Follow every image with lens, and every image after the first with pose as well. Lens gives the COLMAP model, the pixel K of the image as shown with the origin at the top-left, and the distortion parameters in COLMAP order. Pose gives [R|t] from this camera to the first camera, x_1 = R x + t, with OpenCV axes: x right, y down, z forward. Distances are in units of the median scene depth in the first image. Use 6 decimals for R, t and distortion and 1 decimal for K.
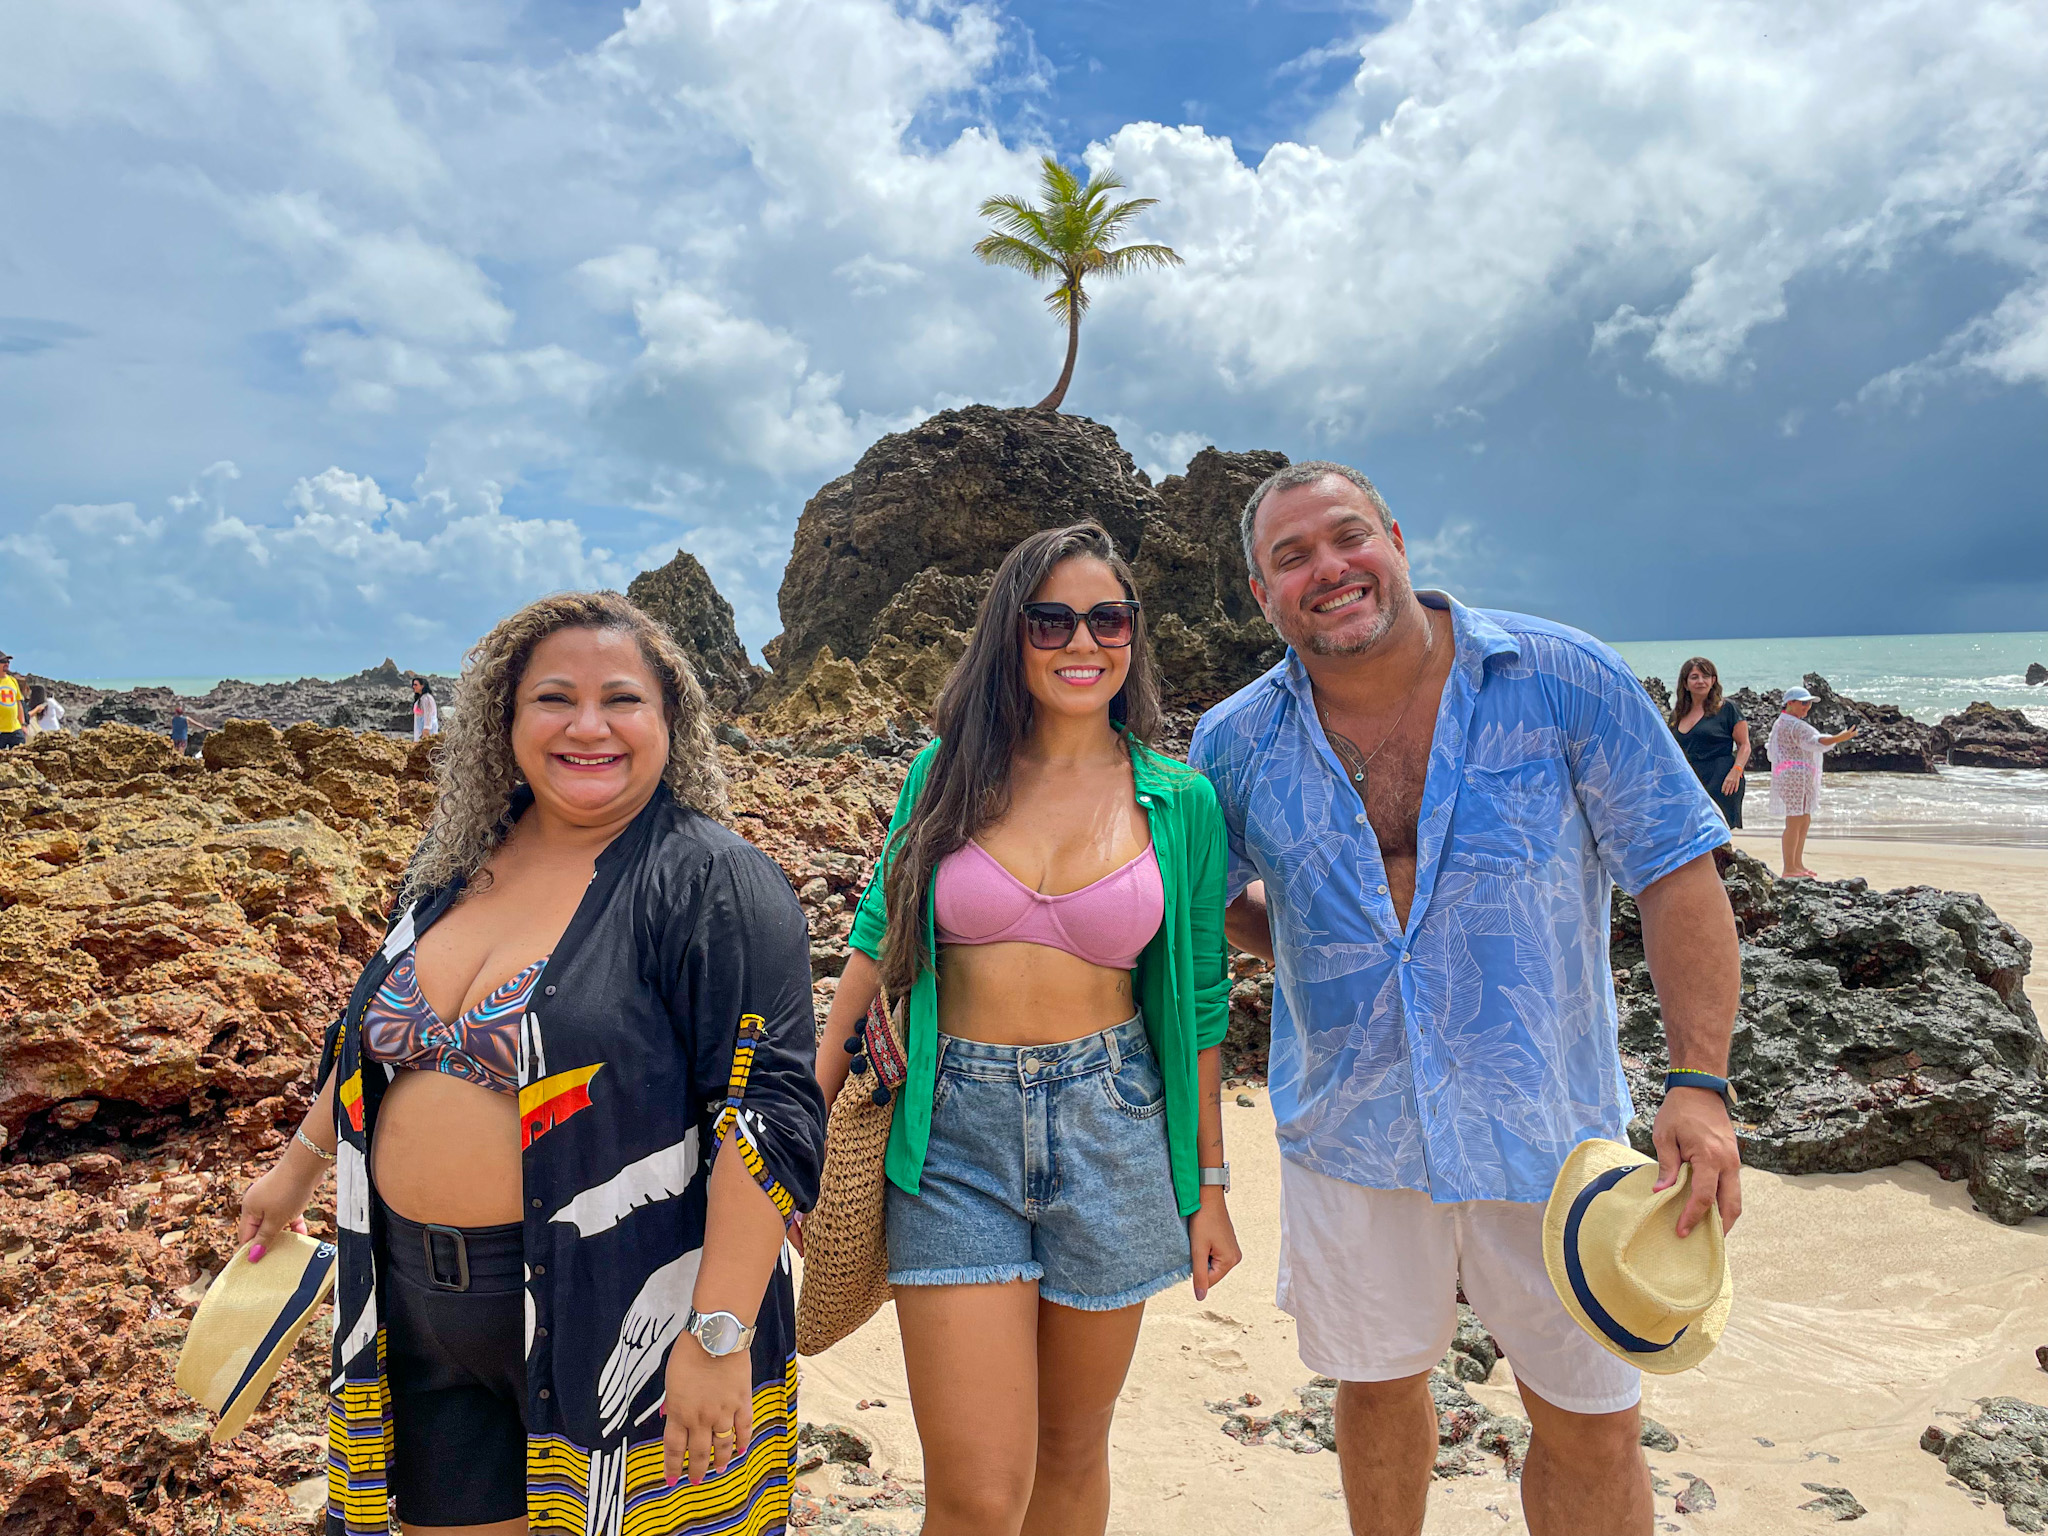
lens RADIAL K [[1566.6, 0, 1015.0], [0, 1566.6, 775.1], [0, 0, 1]] dist [0.085192, -0.121928]
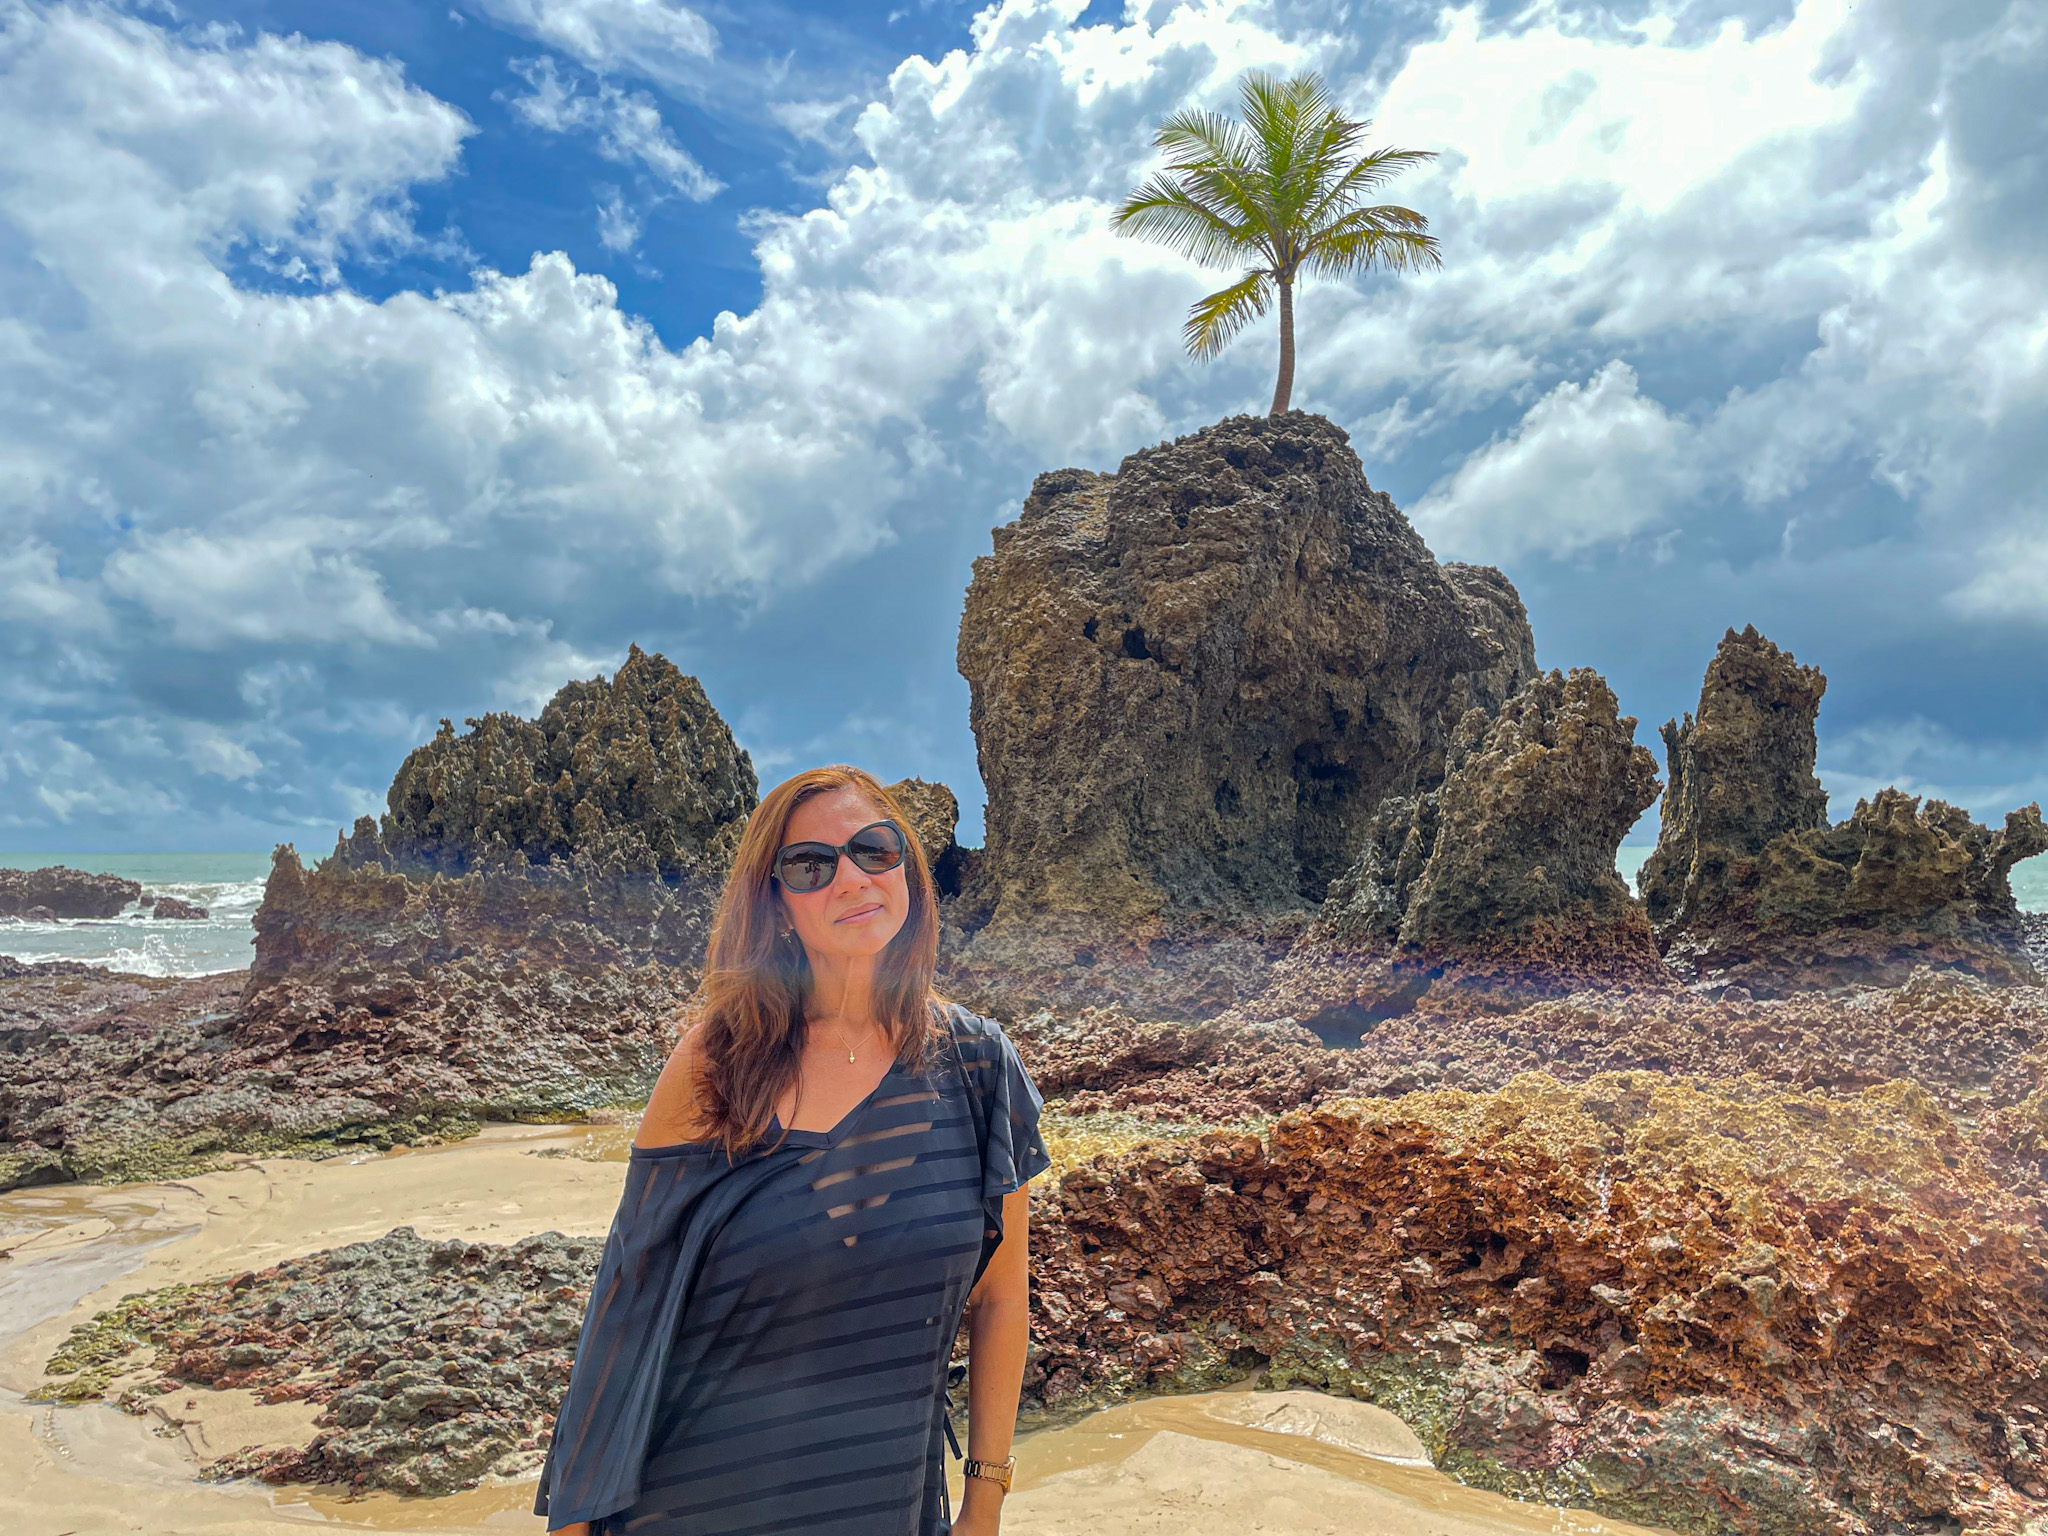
lens RADIAL K [[1570.1, 0, 1024.0], [0, 1570.1, 768.0], [0, 0, 1]] dist [0.100346, -0.153619]
pose [[0.941792, 0.036566, 0.334201, -0.310971], [0.006944, 0.991740, -0.128076, -0.039409], [-0.336123, 0.122942, 0.933759, 0.543540]]
